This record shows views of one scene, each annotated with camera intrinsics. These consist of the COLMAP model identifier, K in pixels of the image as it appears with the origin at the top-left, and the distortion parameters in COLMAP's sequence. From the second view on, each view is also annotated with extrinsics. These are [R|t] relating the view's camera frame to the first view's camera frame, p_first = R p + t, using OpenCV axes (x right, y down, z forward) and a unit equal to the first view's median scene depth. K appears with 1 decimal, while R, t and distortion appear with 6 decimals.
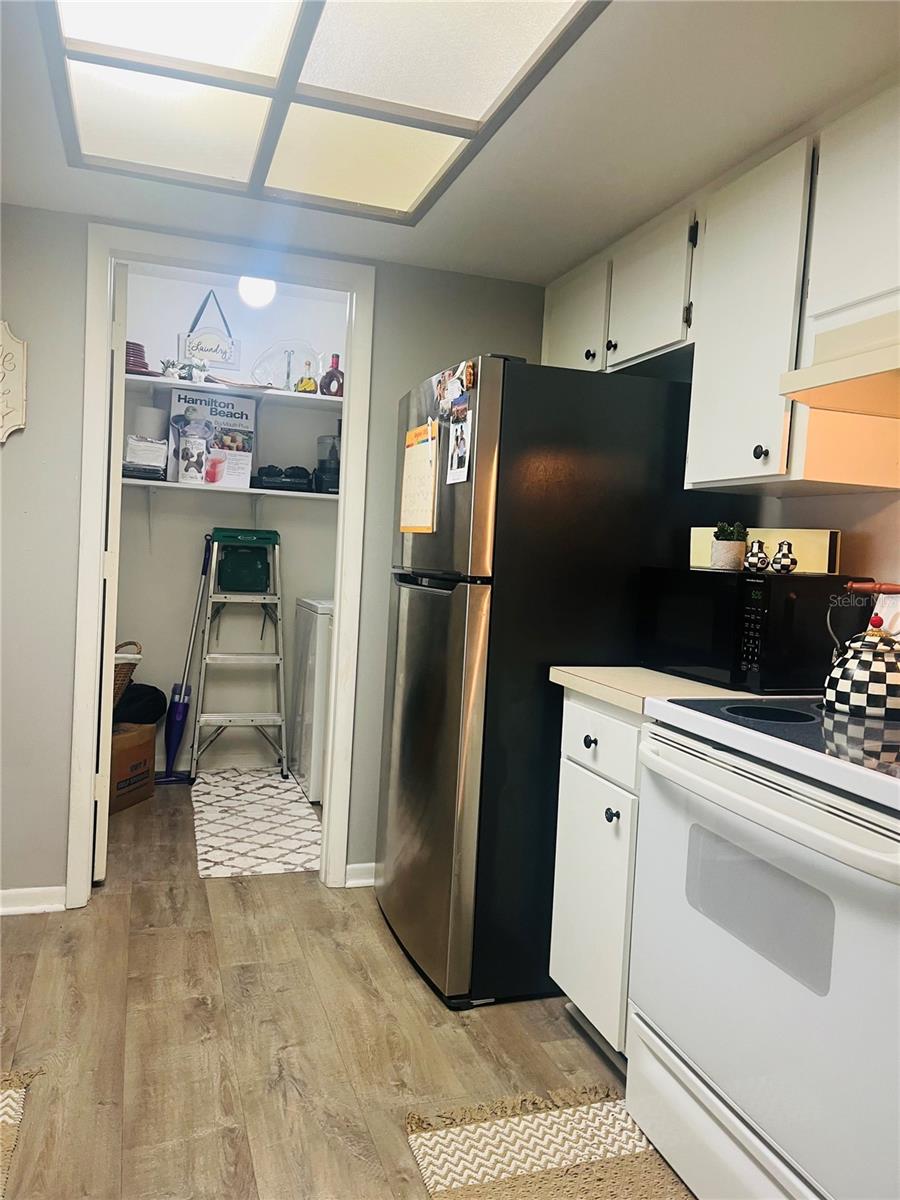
lens RADIAL K [[907.0, 0, 444.0], [0, 907.0, 599.5], [0, 0, 1]] dist [0.065710, -0.088200]
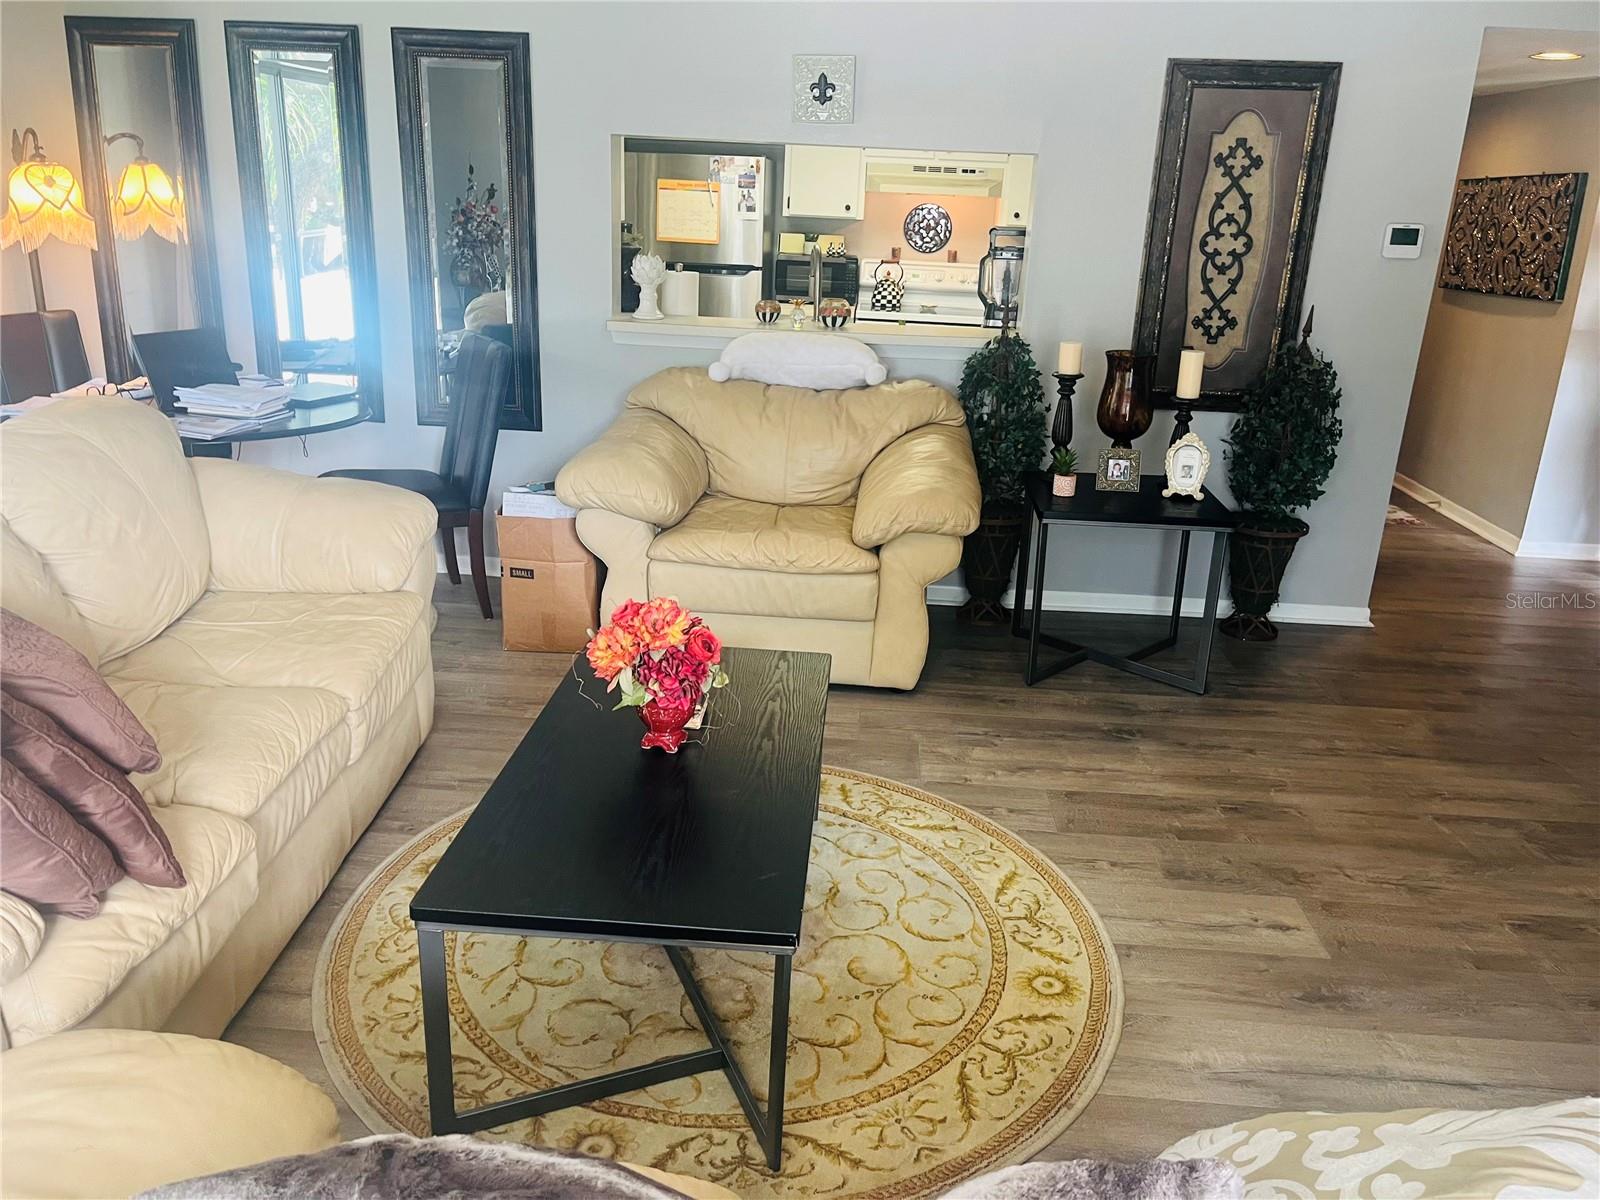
lens RADIAL K [[1209.4, 0, 799.8], [0, 1209.4, 601.8], [0, 0, 1]] dist [0.065710, -0.088200]
pose [[0.373808, -0.329807, 0.866888, -2.610507], [0.025354, 0.937928, 0.345902, -0.267332], [-0.927159, -0.107322, 0.358967, -0.182650]]
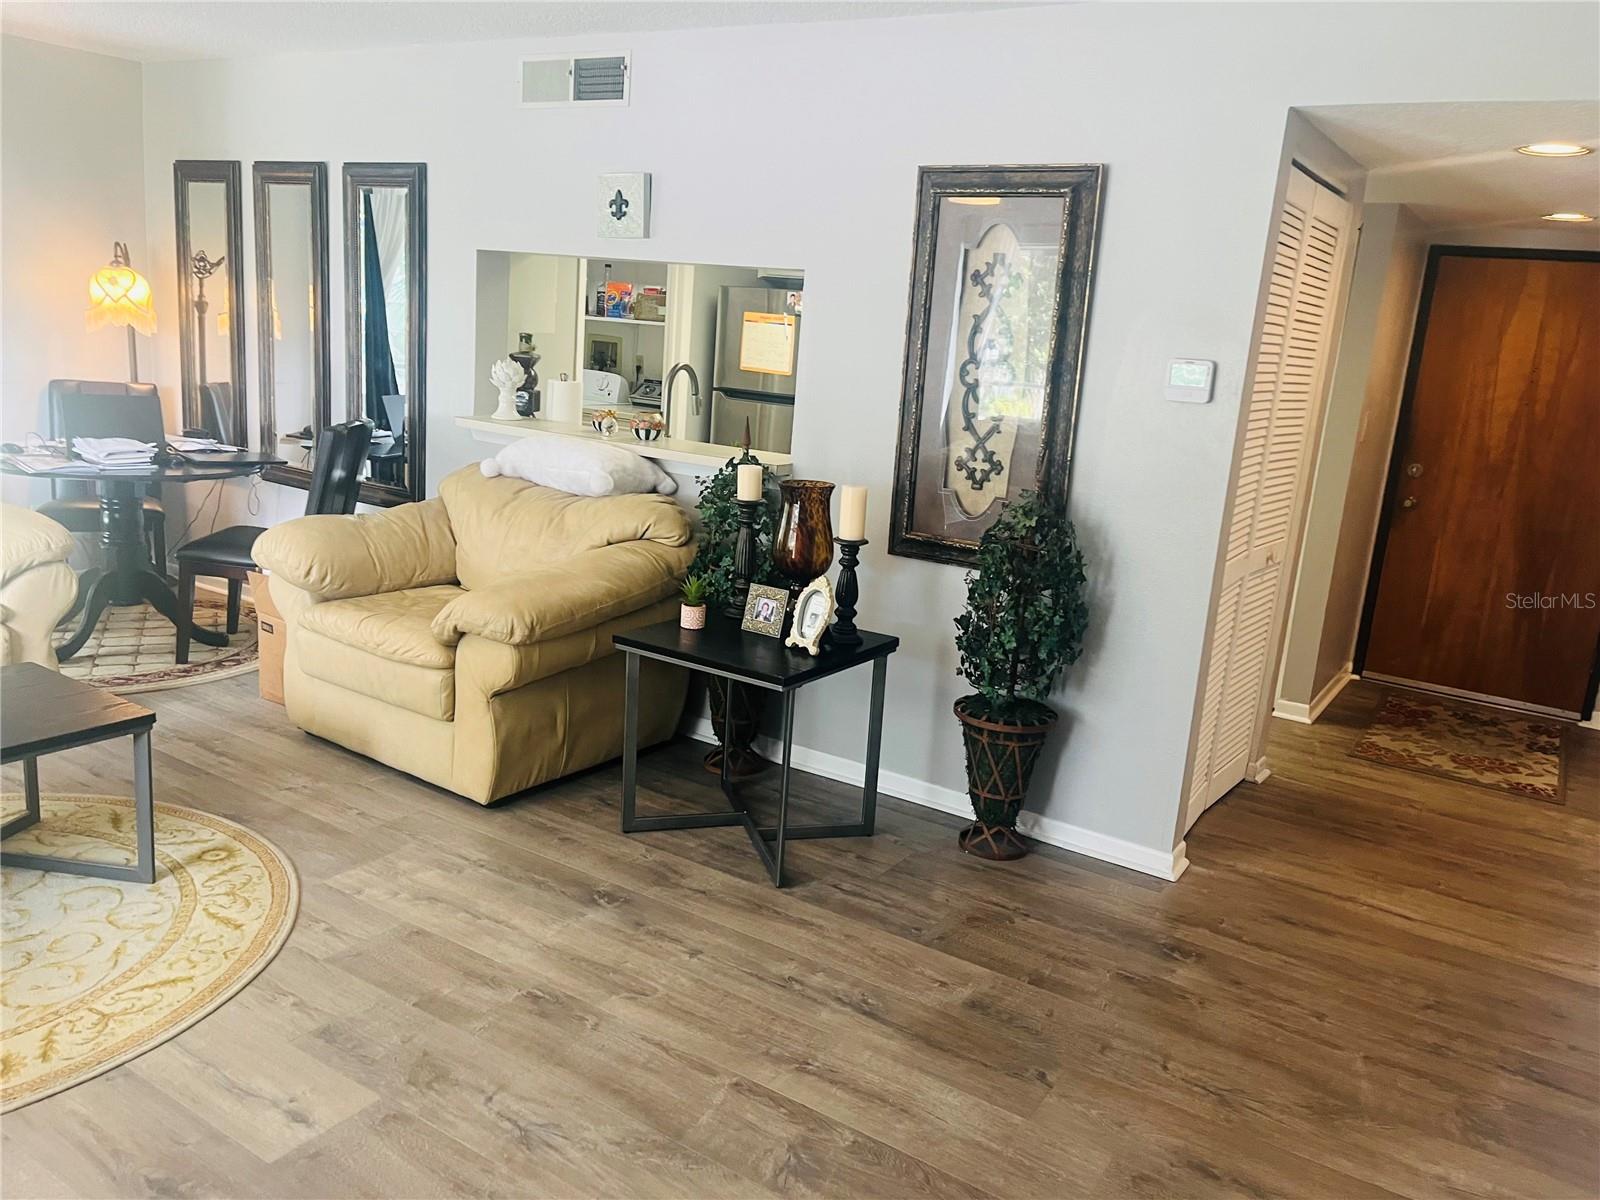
lens RADIAL K [[1209.4, 0, 815.8], [0, 1209.4, 598.4], [0, 0, 1]] dist [0.065710, -0.088200]
pose [[0.773730, -0.129493, 0.620140, -1.751829], [-0.005504, 0.977476, 0.210977, -0.164482], [-0.633491, -0.166652, 0.755590, -1.150451]]
